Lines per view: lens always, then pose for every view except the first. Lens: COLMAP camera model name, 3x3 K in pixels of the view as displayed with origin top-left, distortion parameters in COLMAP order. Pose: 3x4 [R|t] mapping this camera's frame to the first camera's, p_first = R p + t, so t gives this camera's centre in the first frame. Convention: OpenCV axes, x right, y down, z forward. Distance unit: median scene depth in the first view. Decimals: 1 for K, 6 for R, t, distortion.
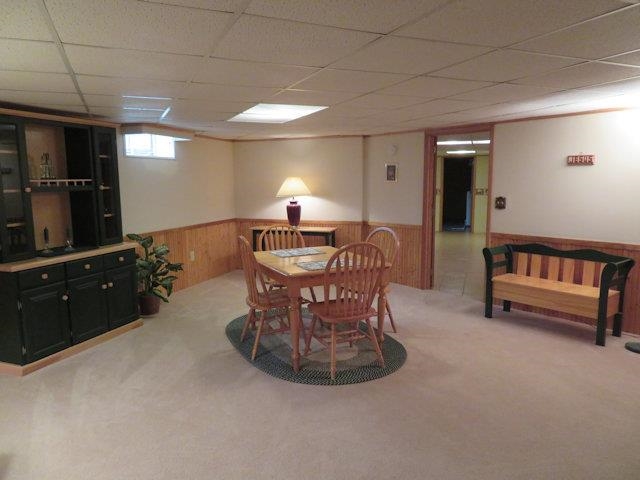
lens RADIAL K [[454.9, 0, 318.9], [0, 454.9, 239.2], [0, 0, 1]] dist [-0.012123, 0.003748]
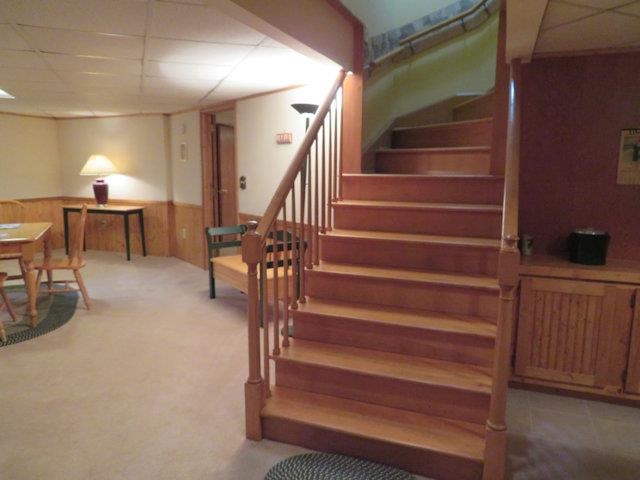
lens RADIAL K [[454.9, 0, 318.9], [0, 454.9, 239.2], [0, 0, 1]] dist [-0.012123, 0.003748]
pose [[0.999520, 0.019150, -0.024355, 0.519013], [-0.018372, 0.999327, 0.031759, 0.007200], [0.024946, -0.031297, 0.999199, 0.016851]]
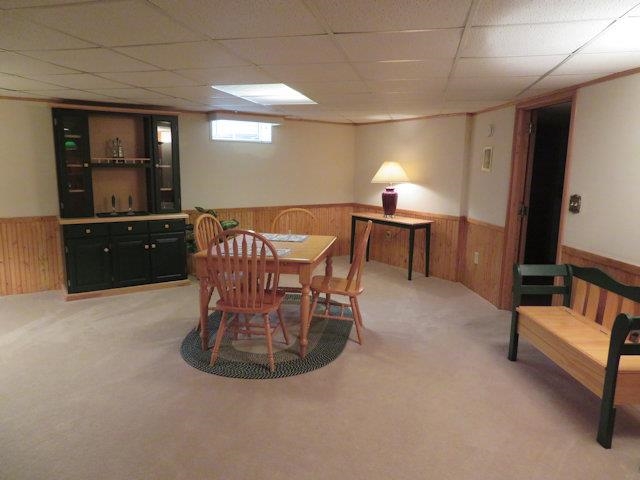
lens RADIAL K [[454.9, 0, 318.9], [0, 454.9, 239.2], [0, 0, 1]] dist [-0.012123, 0.003748]
pose [[0.807105, 0.117261, -0.578646, 0.431090], [-0.100304, 0.993064, 0.061336, -0.026433], [0.581825, 0.008536, 0.813269, 0.191633]]
